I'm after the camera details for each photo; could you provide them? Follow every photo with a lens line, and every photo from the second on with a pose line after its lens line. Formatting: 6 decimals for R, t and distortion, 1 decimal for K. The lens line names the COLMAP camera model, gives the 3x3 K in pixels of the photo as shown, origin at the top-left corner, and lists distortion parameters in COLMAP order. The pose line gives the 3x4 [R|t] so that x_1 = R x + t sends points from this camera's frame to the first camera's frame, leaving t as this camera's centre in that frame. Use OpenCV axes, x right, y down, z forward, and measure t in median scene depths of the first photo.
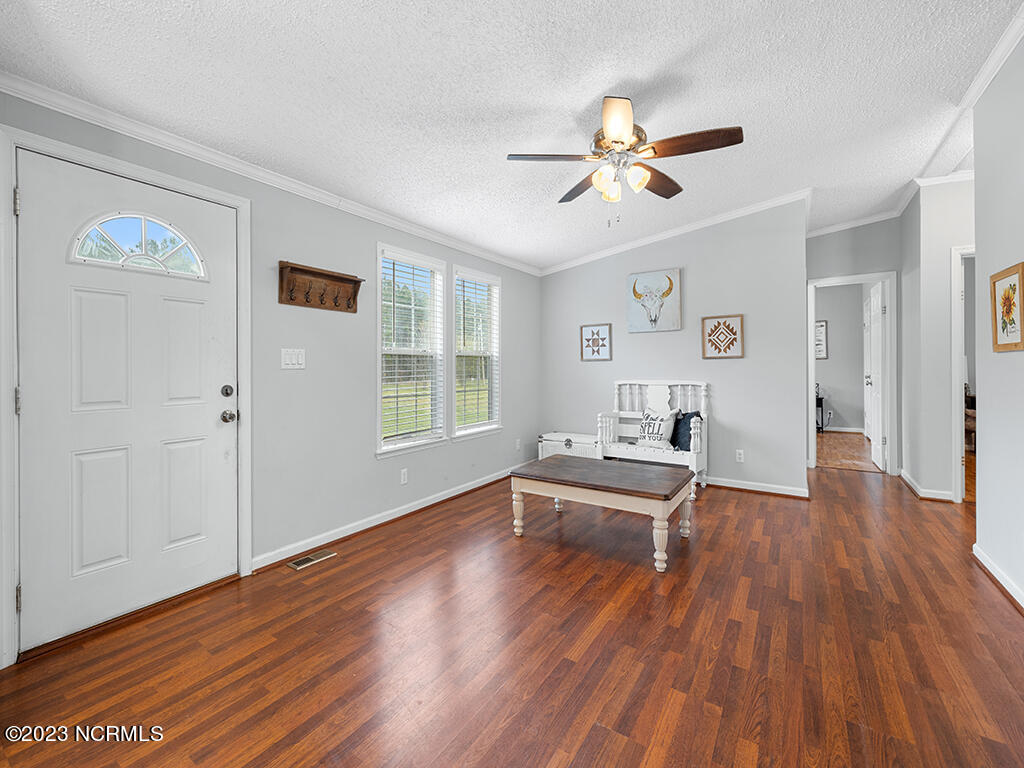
lens RADIAL K [[428.9, 0, 514.4], [0, 428.9, 367.5], [0, 0, 1]] dist [-0.001759, 0.001154]
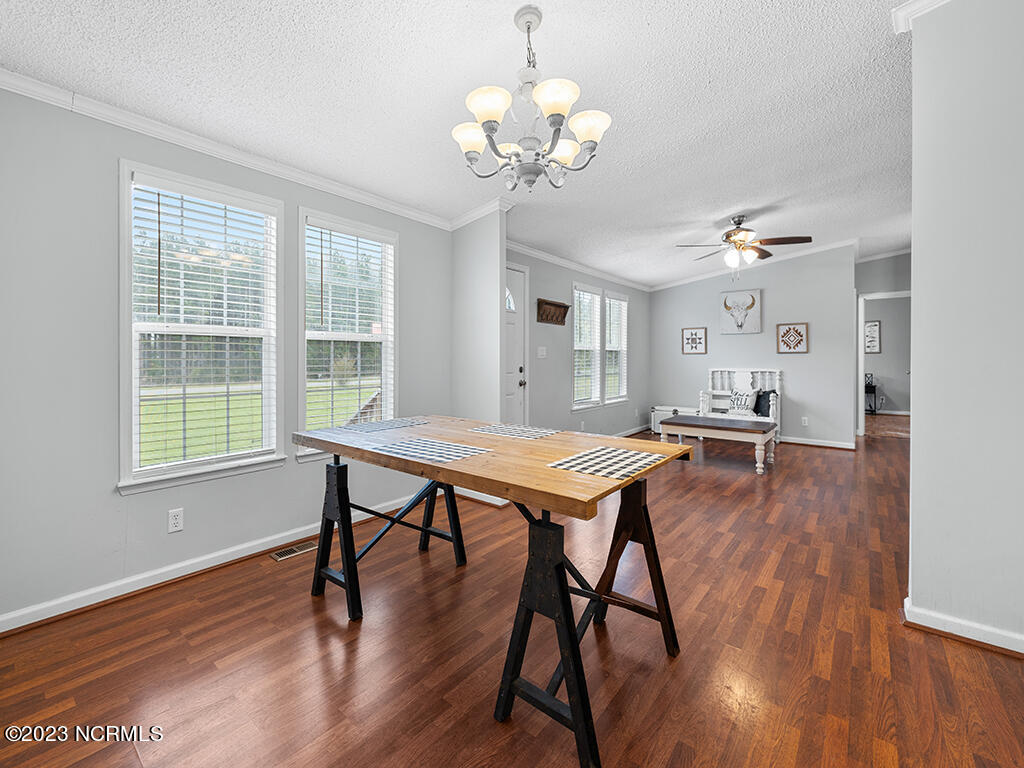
lens RADIAL K [[428.9, 0, 515.8], [0, 428.9, 357.6], [0, 0, 1]] dist [-0.001759, 0.001154]
pose [[0.995310, 0.007135, -0.096473, -0.311404], [-0.007254, 0.999973, -0.000879, 0.001708], [0.096464, 0.001574, 0.995335, -0.541426]]
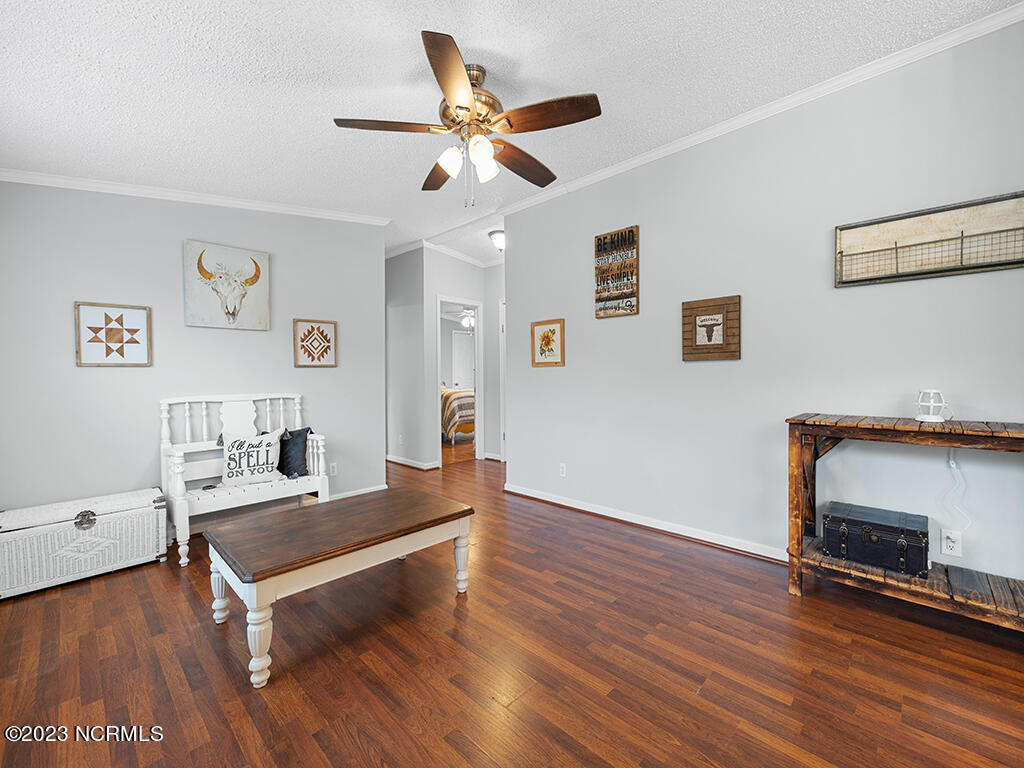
lens RADIAL K [[428.9, 0, 505.3], [0, 428.9, 380.7], [0, 0, 1]] dist [-0.001759, 0.001154]
pose [[0.193452, -0.009056, 0.981068, -0.352398], [0.007008, 0.999945, 0.007848, 0.003636], [-0.981085, 0.005357, 0.193505, 0.454764]]
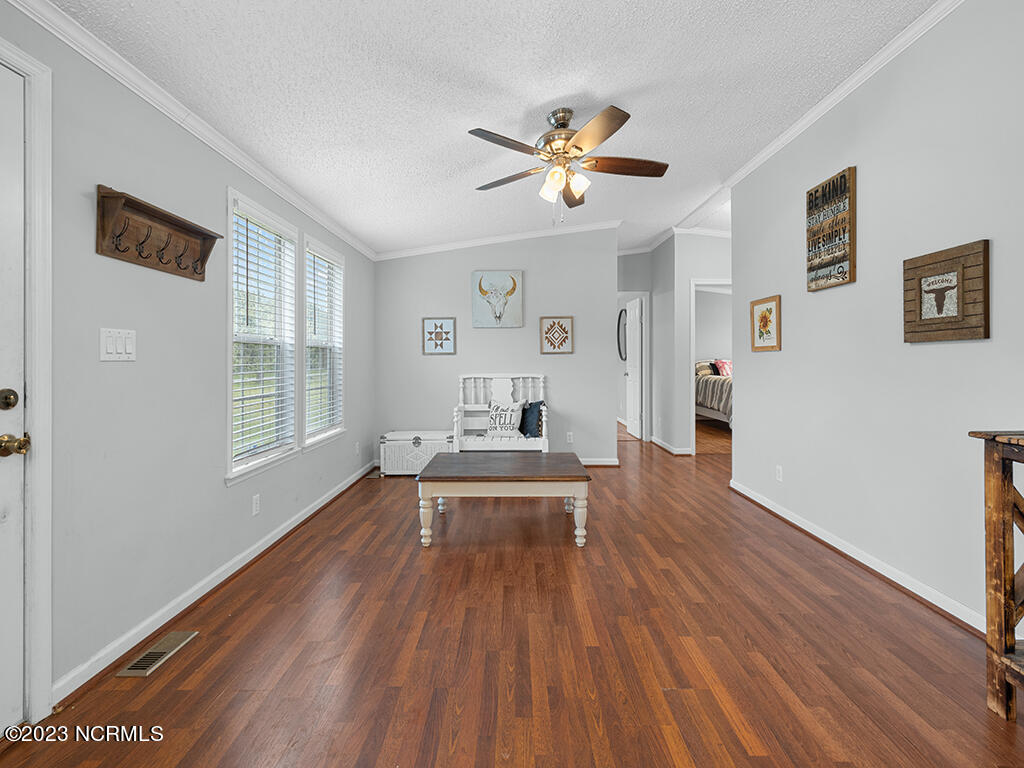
lens RADIAL K [[428.9, 0, 511.1], [0, 428.9, 360.8], [0, 0, 1]] dist [-0.001759, 0.001154]
pose [[0.838552, 0.004164, 0.544806, -0.258038], [-0.002060, 0.999988, -0.004471, 0.003476], [-0.544818, 0.002627, 0.838550, 0.108801]]
